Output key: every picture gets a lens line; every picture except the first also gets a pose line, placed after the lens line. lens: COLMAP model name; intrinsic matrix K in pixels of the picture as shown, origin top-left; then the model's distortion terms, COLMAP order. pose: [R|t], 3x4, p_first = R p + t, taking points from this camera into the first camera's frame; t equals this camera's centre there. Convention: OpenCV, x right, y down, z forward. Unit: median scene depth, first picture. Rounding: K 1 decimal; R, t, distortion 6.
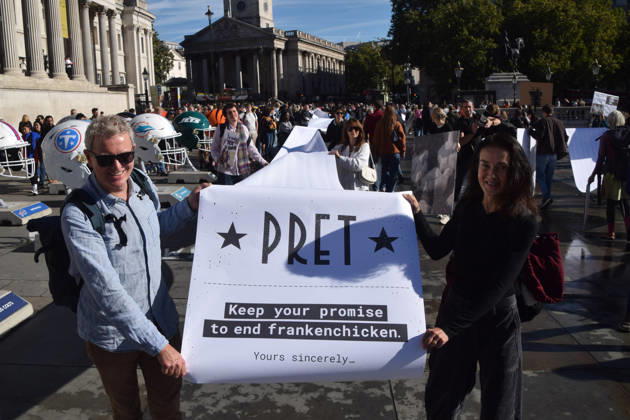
lens RADIAL K [[586.8, 0, 315.0], [0, 586.8, 210.0], [0, 0, 1]] dist [-0.148193, 0.005678]
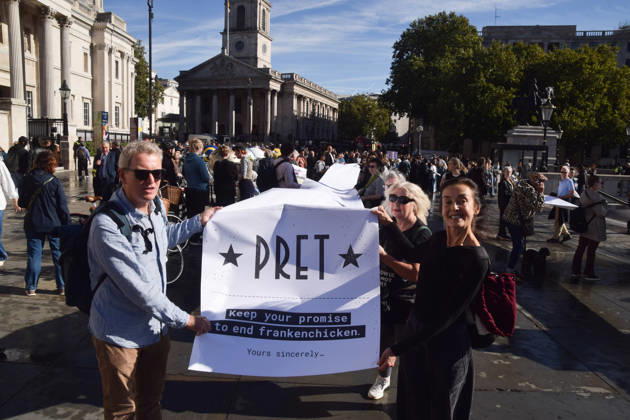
lens RADIAL K [[496.2, 0, 315.0], [0, 496.2, 210.0], [0, 0, 1]] dist [-0.167481, 0.107441]
pose [[0.997732, 0.063044, 0.023584, -0.000138], [-0.061629, 0.996495, -0.056562, -0.033505], [-0.027067, 0.054980, 0.998121, 0.181786]]
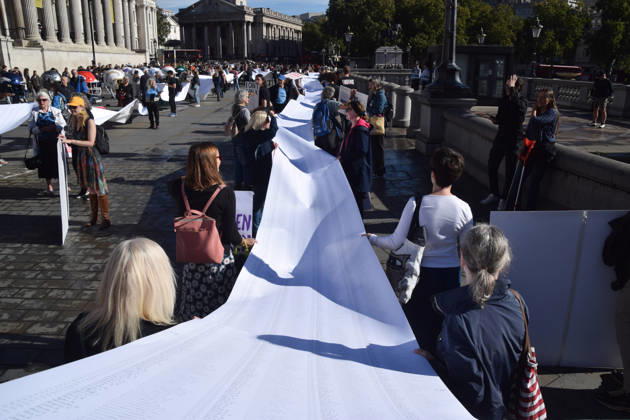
lens RADIAL K [[496.2, 0, 315.0], [0, 496.2, 210.0], [0, 0, 1]] dist [-0.167481, 0.107441]
pose [[0.998175, 0.024685, 0.055109, 0.042487], [-0.030684, 0.993369, 0.110797, 0.031940], [-0.052008, -0.112285, 0.992314, -0.188930]]
